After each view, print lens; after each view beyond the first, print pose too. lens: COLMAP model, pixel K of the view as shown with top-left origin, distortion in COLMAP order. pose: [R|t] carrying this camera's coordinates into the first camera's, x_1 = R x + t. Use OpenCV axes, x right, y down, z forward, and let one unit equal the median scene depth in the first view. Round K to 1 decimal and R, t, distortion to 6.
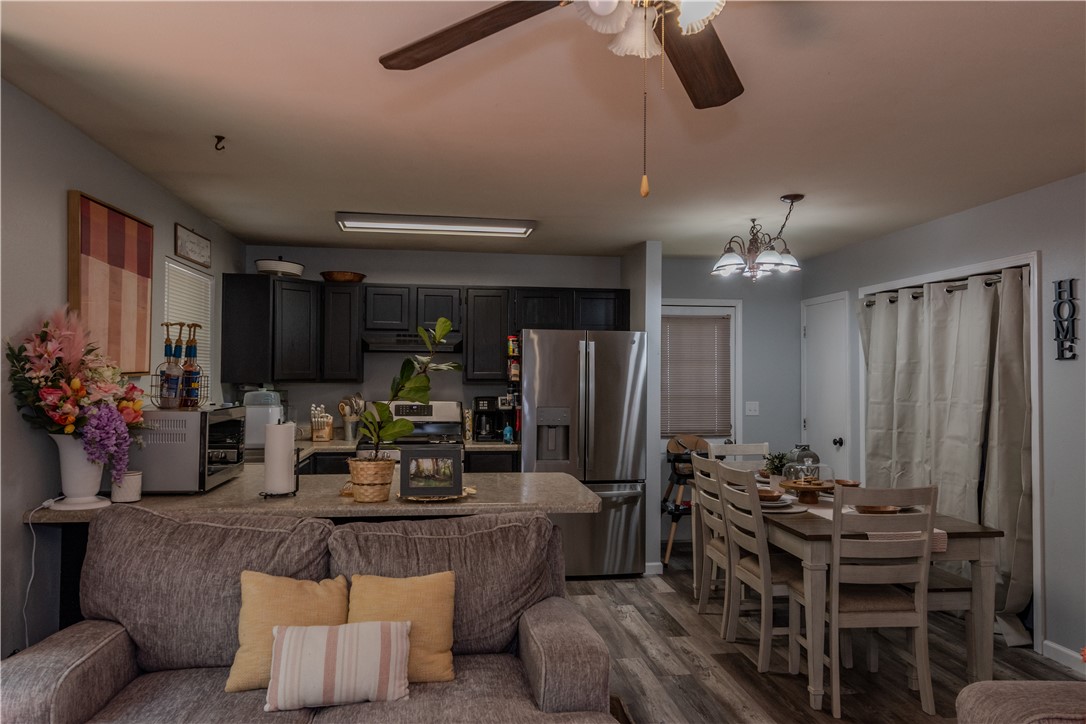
lens RADIAL K [[720.5, 0, 543.0], [0, 720.5, 362.0], [0, 0, 1]] dist [0.021655, -0.001026]
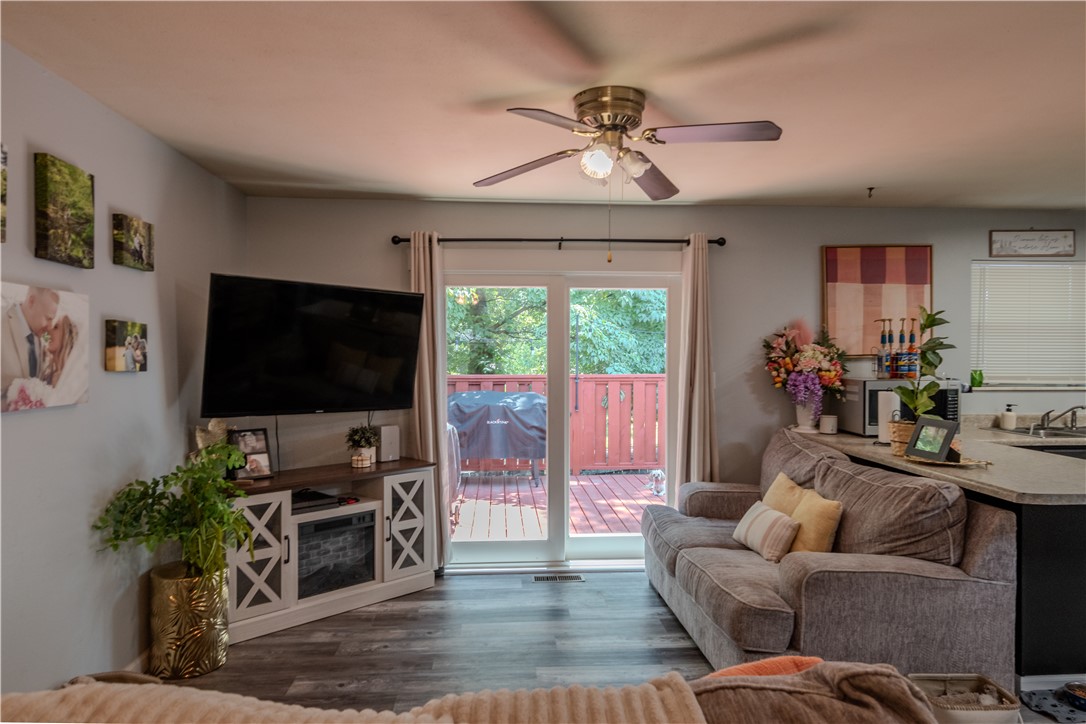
lens RADIAL K [[689.5, 0, 543.0], [0, 689.5, 362.0], [0, 0, 1]] dist [0.005014, -0.002298]
pose [[-0.076968, 0.003510, -0.997027, 0.561637], [0.018408, 0.999828, 0.002099, 0.009580], [0.996864, -0.018192, -0.077019, 0.267979]]
